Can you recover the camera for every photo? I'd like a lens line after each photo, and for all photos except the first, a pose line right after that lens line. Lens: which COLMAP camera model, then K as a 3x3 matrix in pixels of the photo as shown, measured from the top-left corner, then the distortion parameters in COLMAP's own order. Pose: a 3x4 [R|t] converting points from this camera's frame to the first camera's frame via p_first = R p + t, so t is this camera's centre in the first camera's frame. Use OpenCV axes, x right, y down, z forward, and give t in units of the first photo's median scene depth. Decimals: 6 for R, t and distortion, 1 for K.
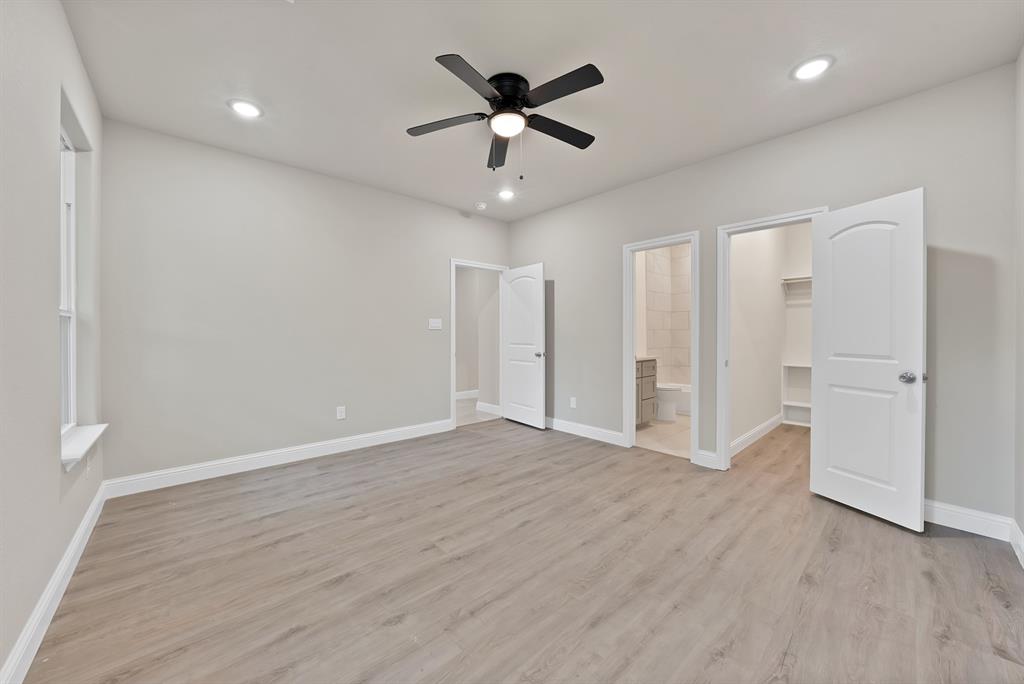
lens RADIAL K [[374.7, 0, 511.0], [0, 374.7, 338.9], [0, 0, 1]] dist [-0.026796, 0.006176]
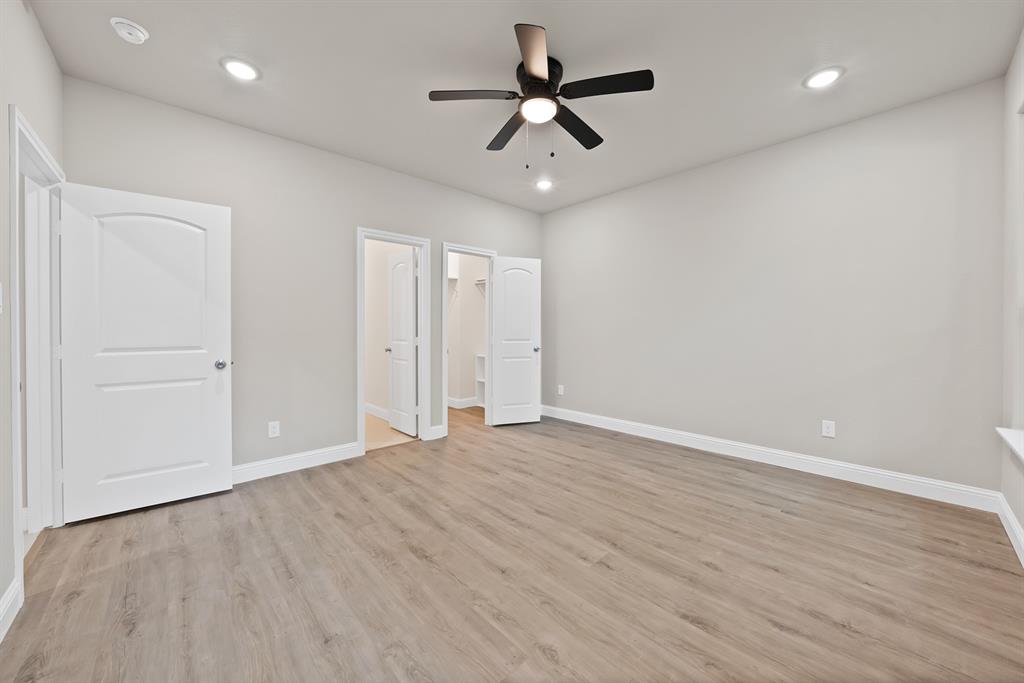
lens RADIAL K [[374.7, 0, 511.0], [0, 374.7, 338.4], [0, 0, 1]] dist [-0.026796, 0.006176]
pose [[-0.009956, -0.026095, 0.999610, -0.908903], [0.014326, 0.999553, 0.026236, -0.014168], [-0.999848, 0.014581, -0.009578, 1.008606]]
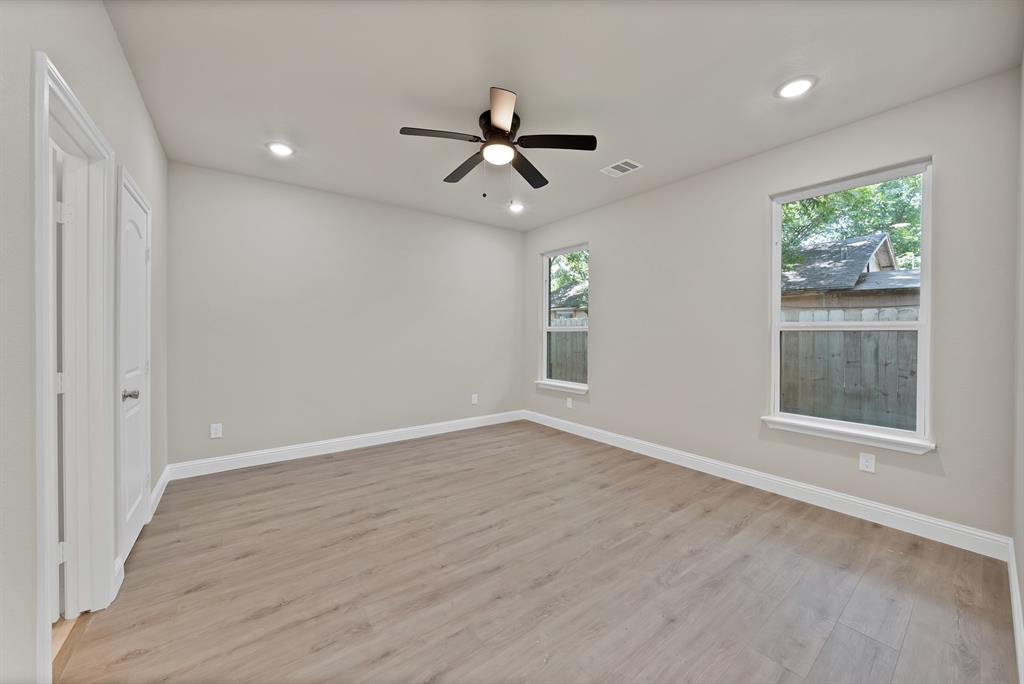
lens RADIAL K [[374.7, 0, 511.0], [0, 374.7, 338.9], [0, 0, 1]] dist [-0.026796, 0.006176]
pose [[-0.995621, -0.003952, 0.093396, -0.138490], [-0.001415, 0.999628, 0.027223, -0.055179], [-0.093469, 0.026972, -0.995257, 1.944872]]
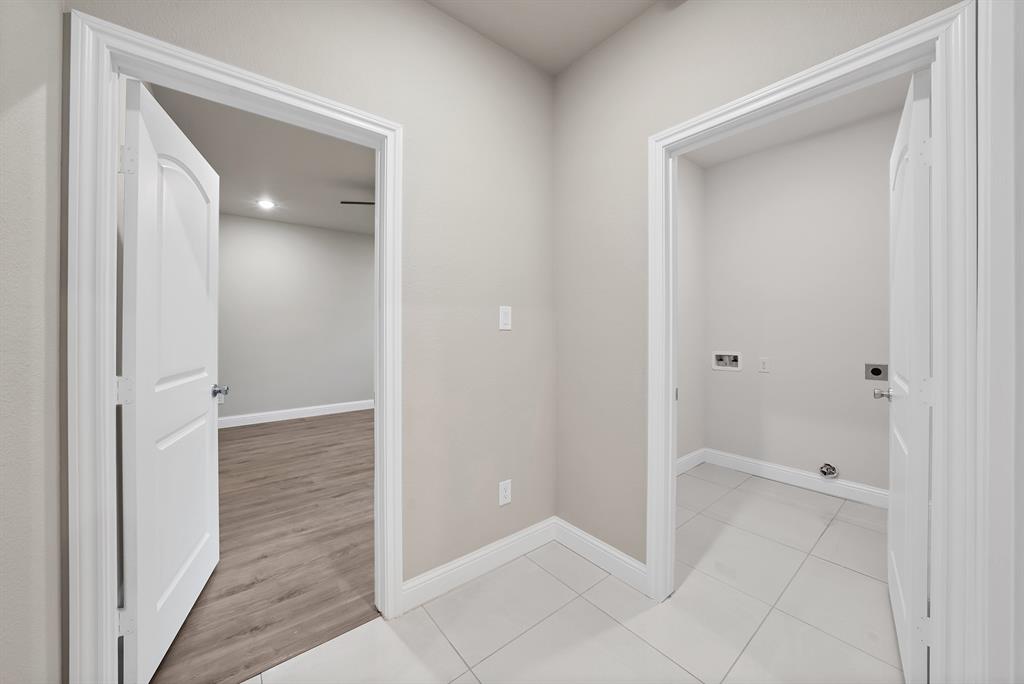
lens RADIAL K [[368.8, 0, 511.1], [0, 368.8, 329.2], [0, 0, 1]] dist [-0.000020, 0.000020]
pose [[-0.997966, -0.000421, 0.063747, -0.567050], [0.000159, 0.999959, 0.009090, -0.060899], [-0.063748, 0.009082, -0.997925, 2.516749]]
